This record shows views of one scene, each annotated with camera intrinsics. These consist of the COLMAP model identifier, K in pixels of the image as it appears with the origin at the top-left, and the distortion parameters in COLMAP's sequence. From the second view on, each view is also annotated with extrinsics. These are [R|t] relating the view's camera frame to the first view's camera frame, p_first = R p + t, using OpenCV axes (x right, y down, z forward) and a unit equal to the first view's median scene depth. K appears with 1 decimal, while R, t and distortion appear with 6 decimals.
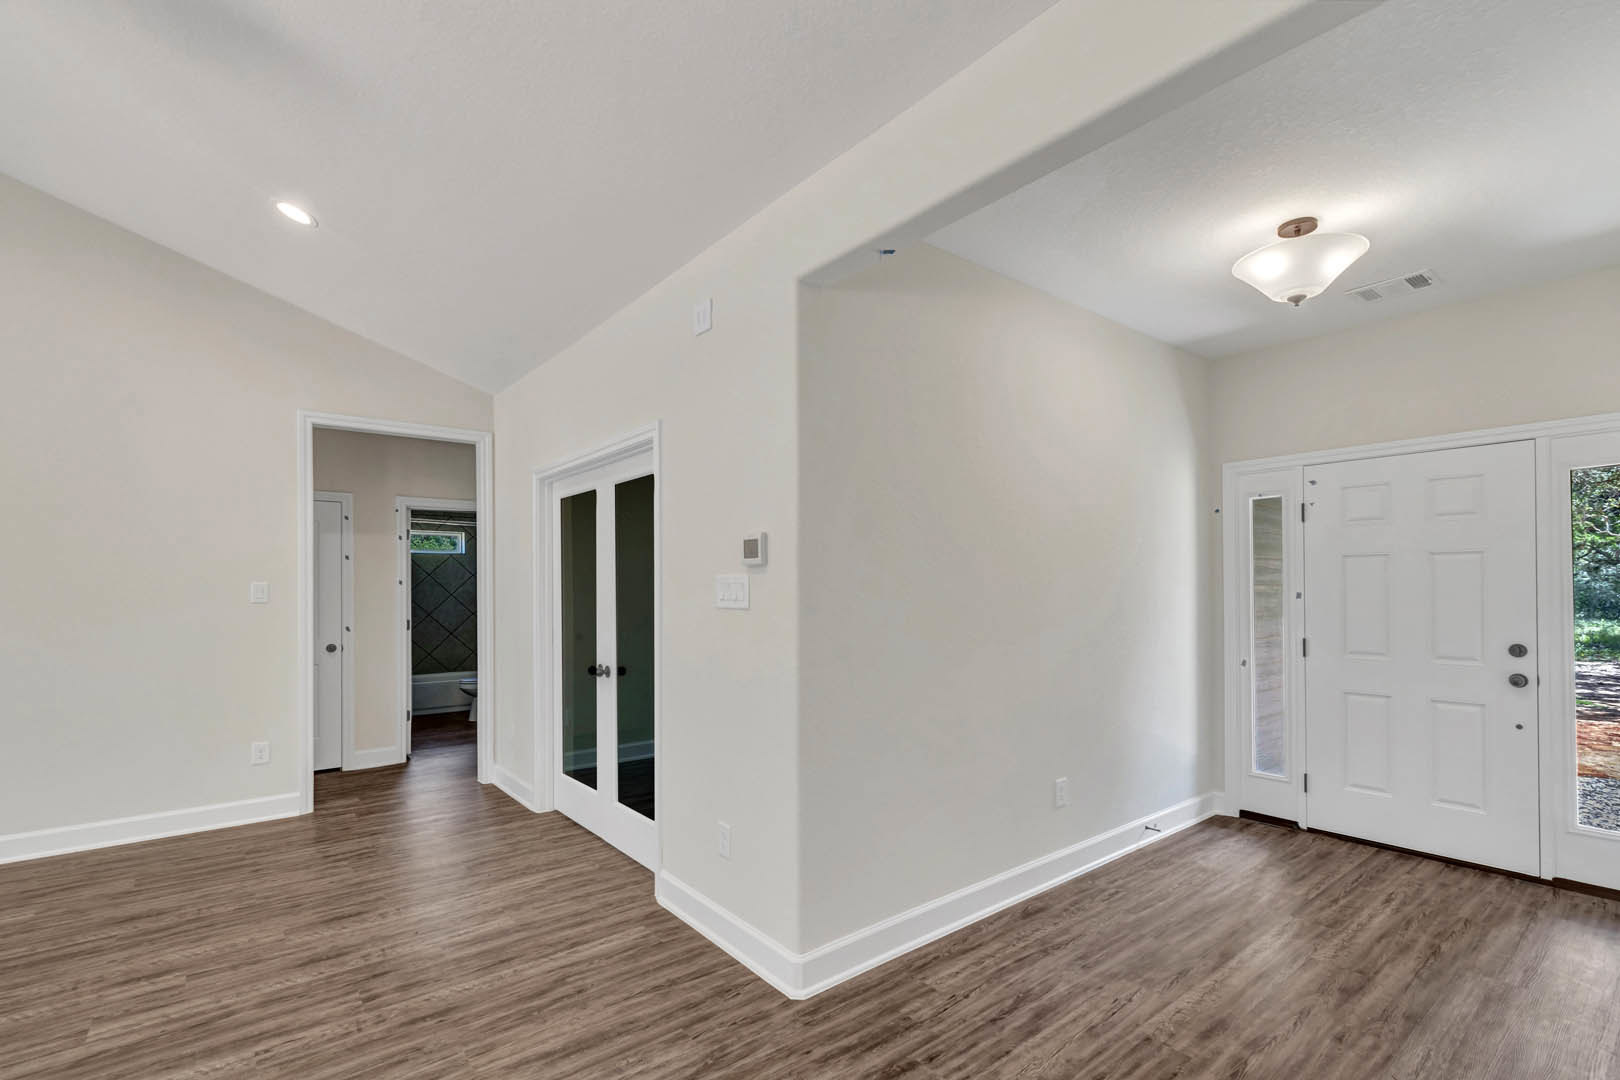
lens RADIAL K [[729.2, 0, 816.4], [0, 729.2, 589.1], [0, 0, 1]] dist [0.000167, 0.000113]
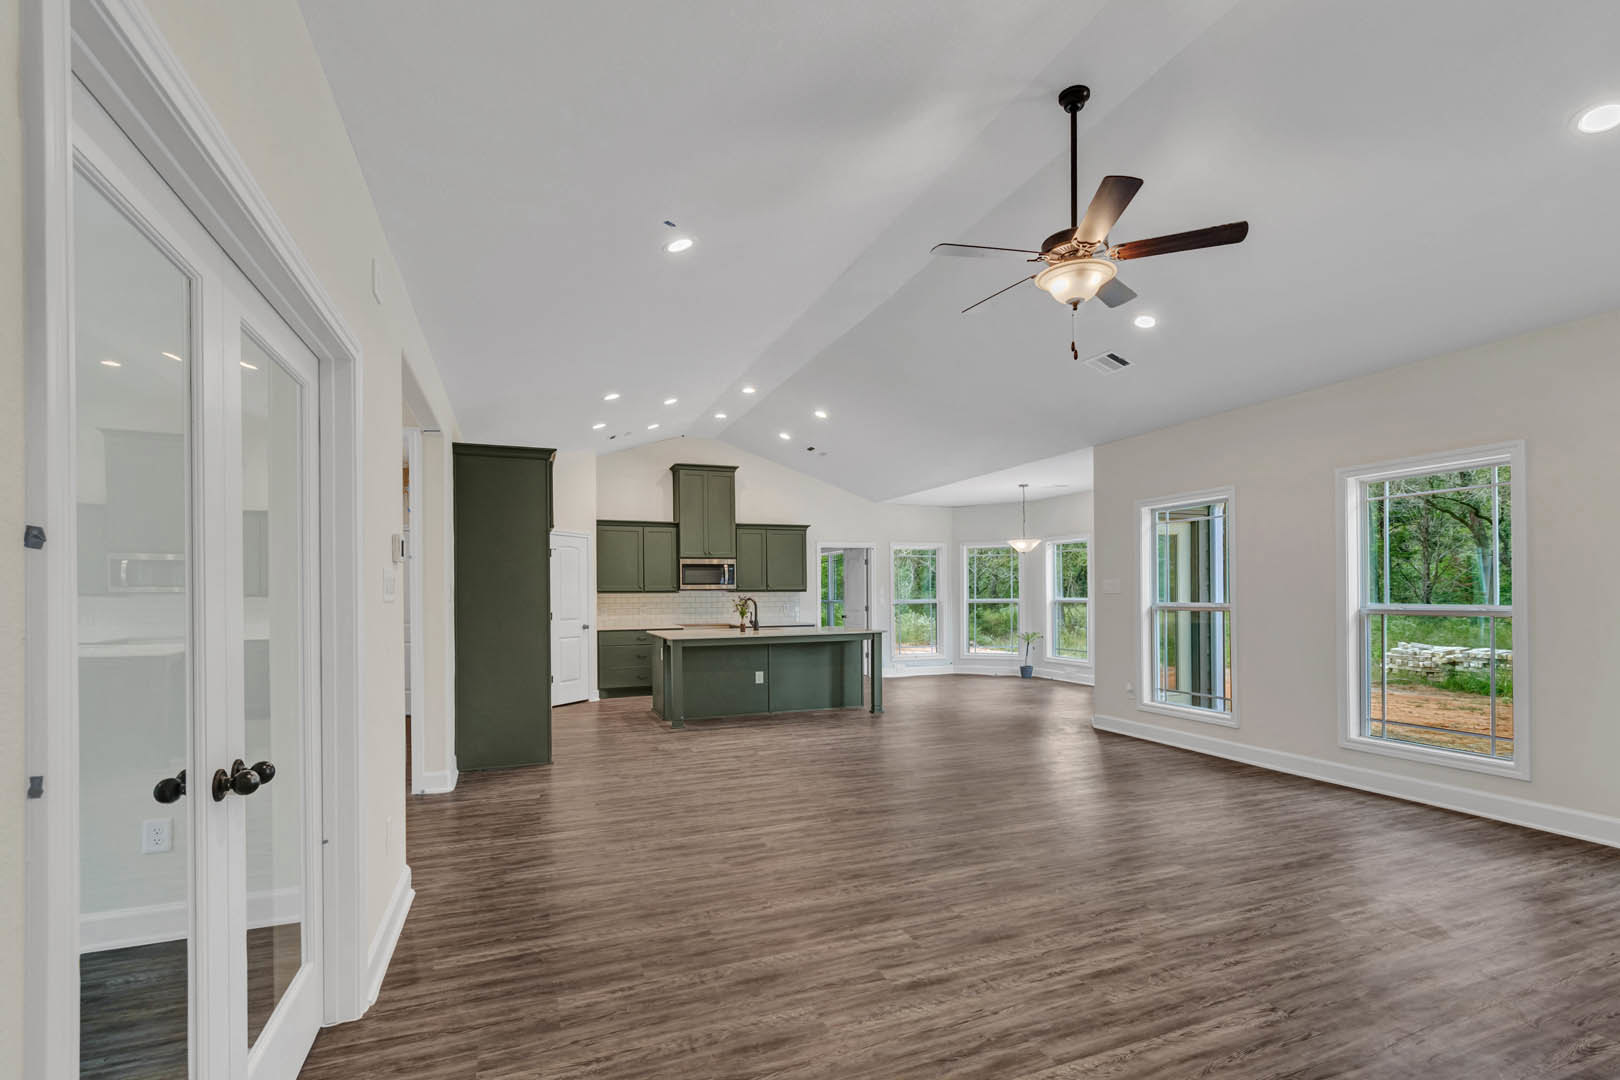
lens RADIAL K [[728.8, 0, 834.8], [0, 728.8, 581.3], [0, 0, 1]] dist [0.001346, -0.000100]
pose [[-0.961586, 0.017506, 0.273944, -0.922871], [0.012537, 0.999724, -0.019877, 0.025932], [-0.274216, -0.015679, -0.961540, 1.675800]]
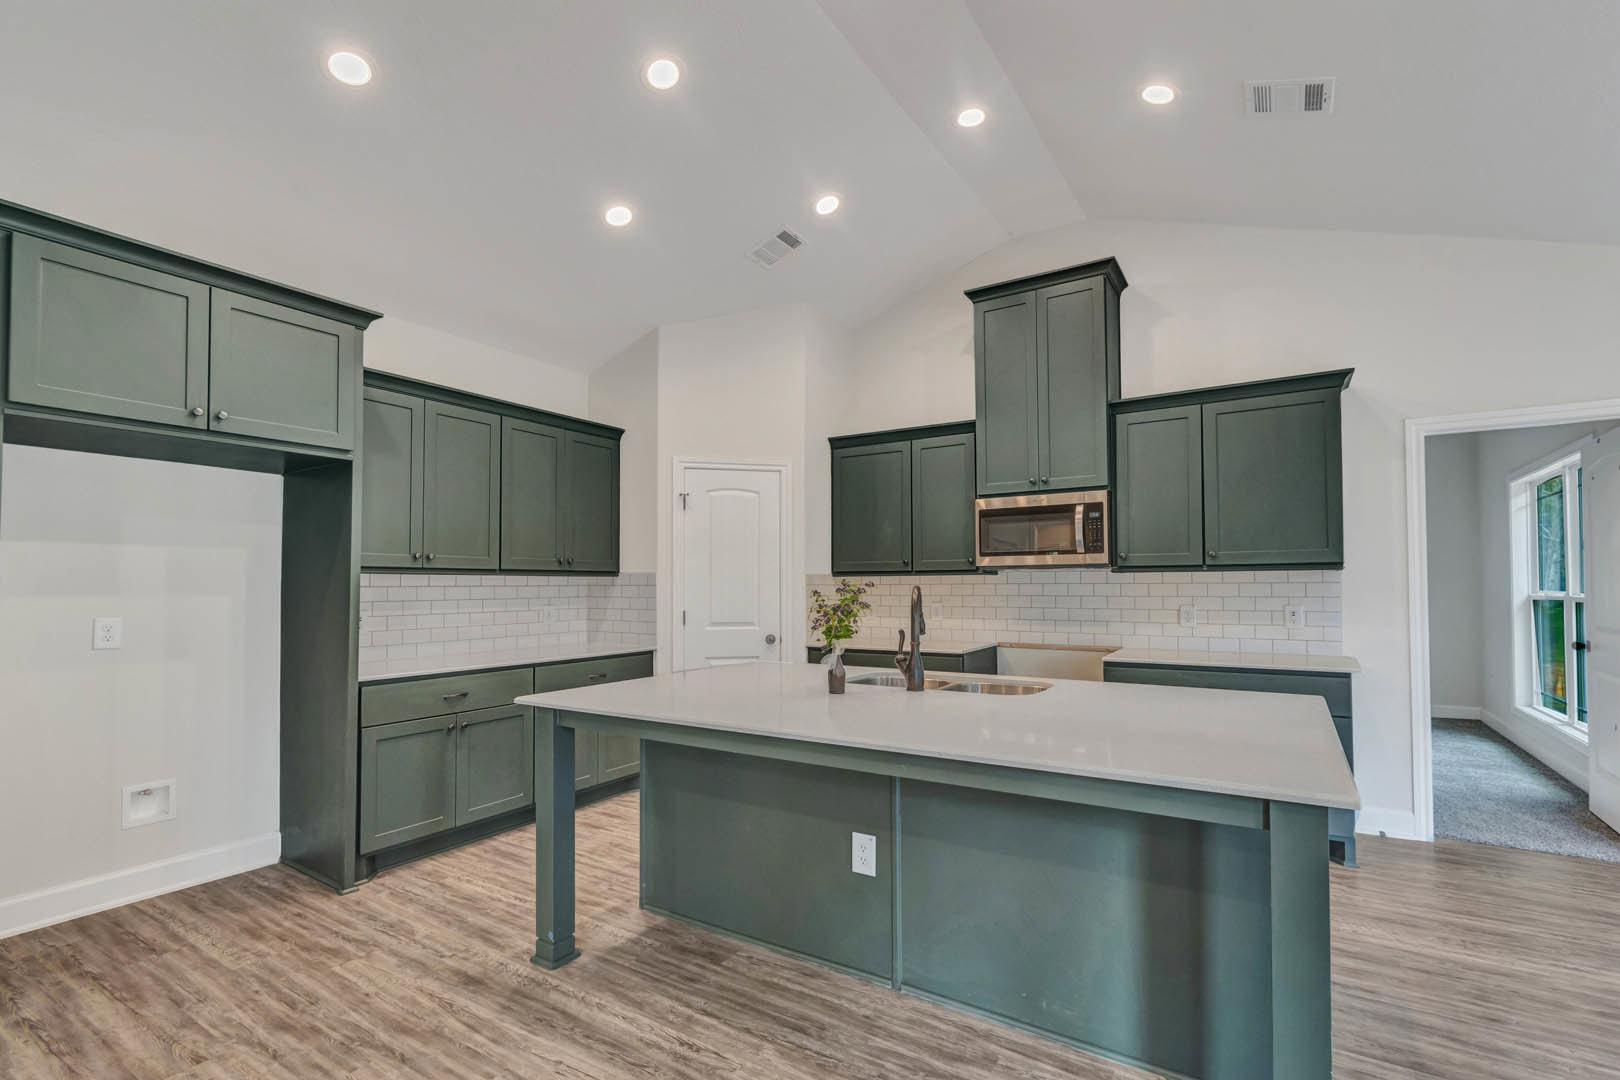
lens RADIAL K [[738.3, 0, 817.5], [0, 738.3, 567.6], [0, 0, 1]] dist [0.001651, -0.000175]
pose [[-0.325097, 0.029008, 0.945236, -0.672272], [0.004570, 0.999566, -0.029103, 0.032658], [-0.945670, -0.005142, -0.325088, -0.516054]]
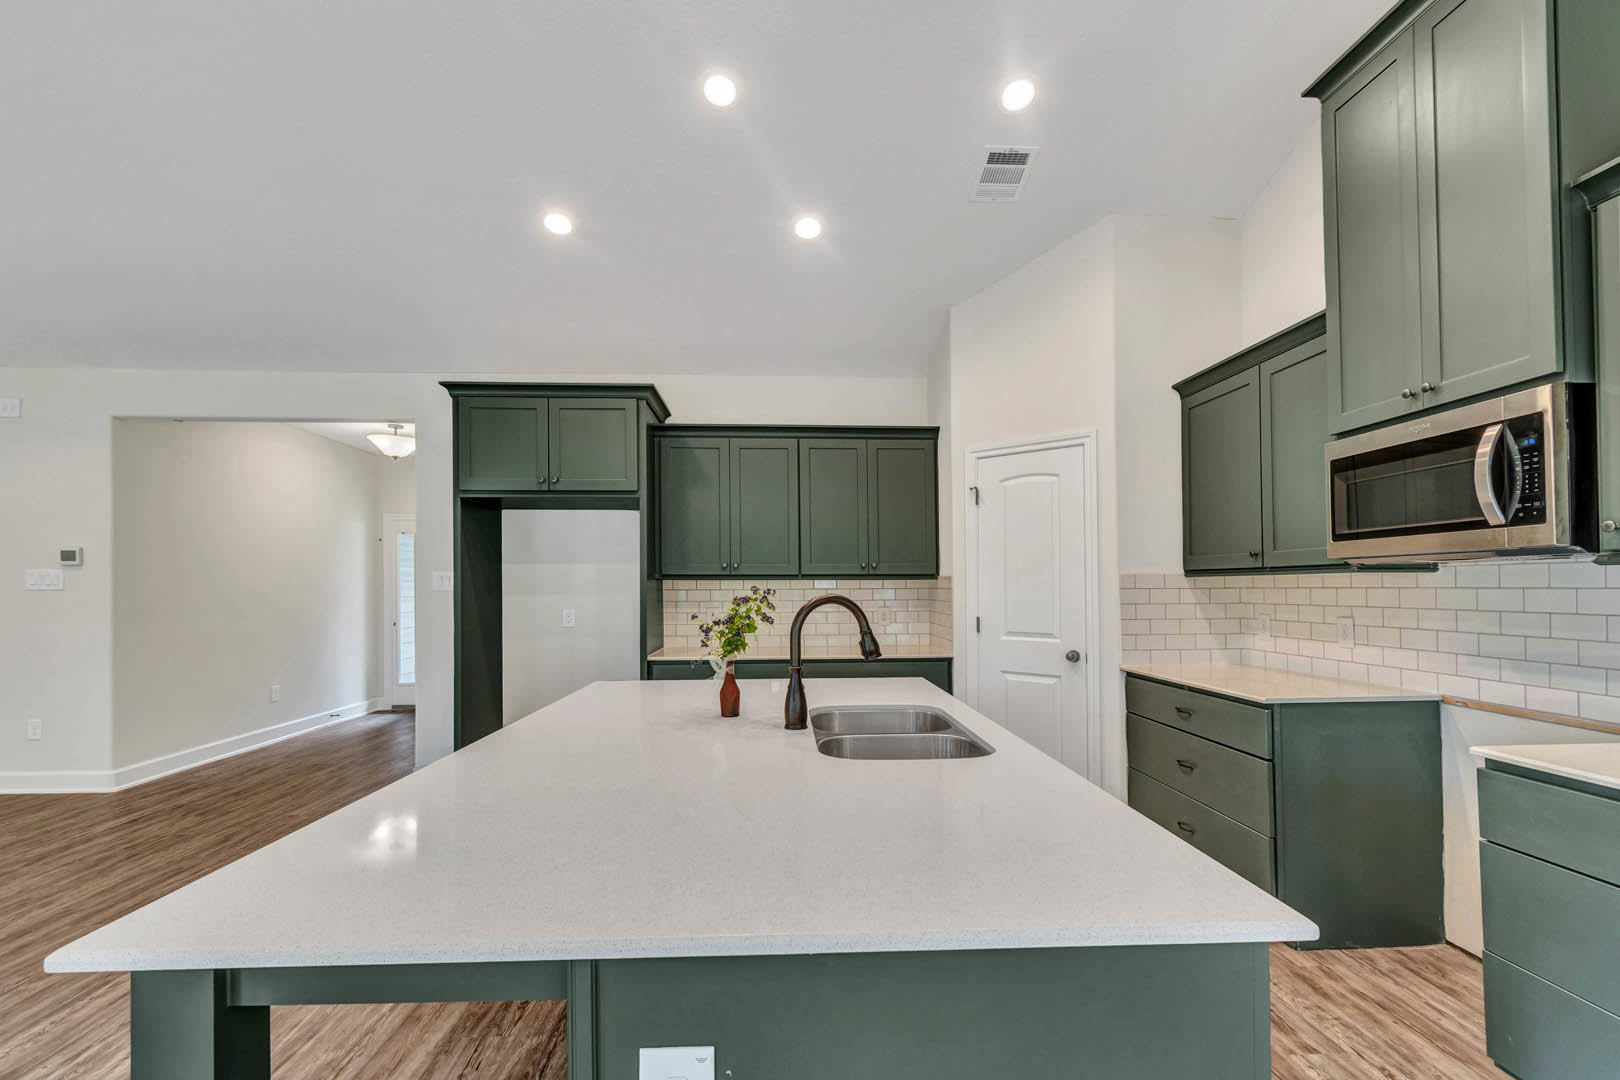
lens RADIAL K [[736.6, 0, 811.9], [0, 736.6, 579.3], [0, 0, 1]] dist [0.002166, 0.000054]
pose [[0.587420, 0.010669, 0.809212, -0.422916], [0.000697, 0.999906, -0.013689, 0.024292], [-0.809282, 0.008605, 0.587357, -1.334501]]
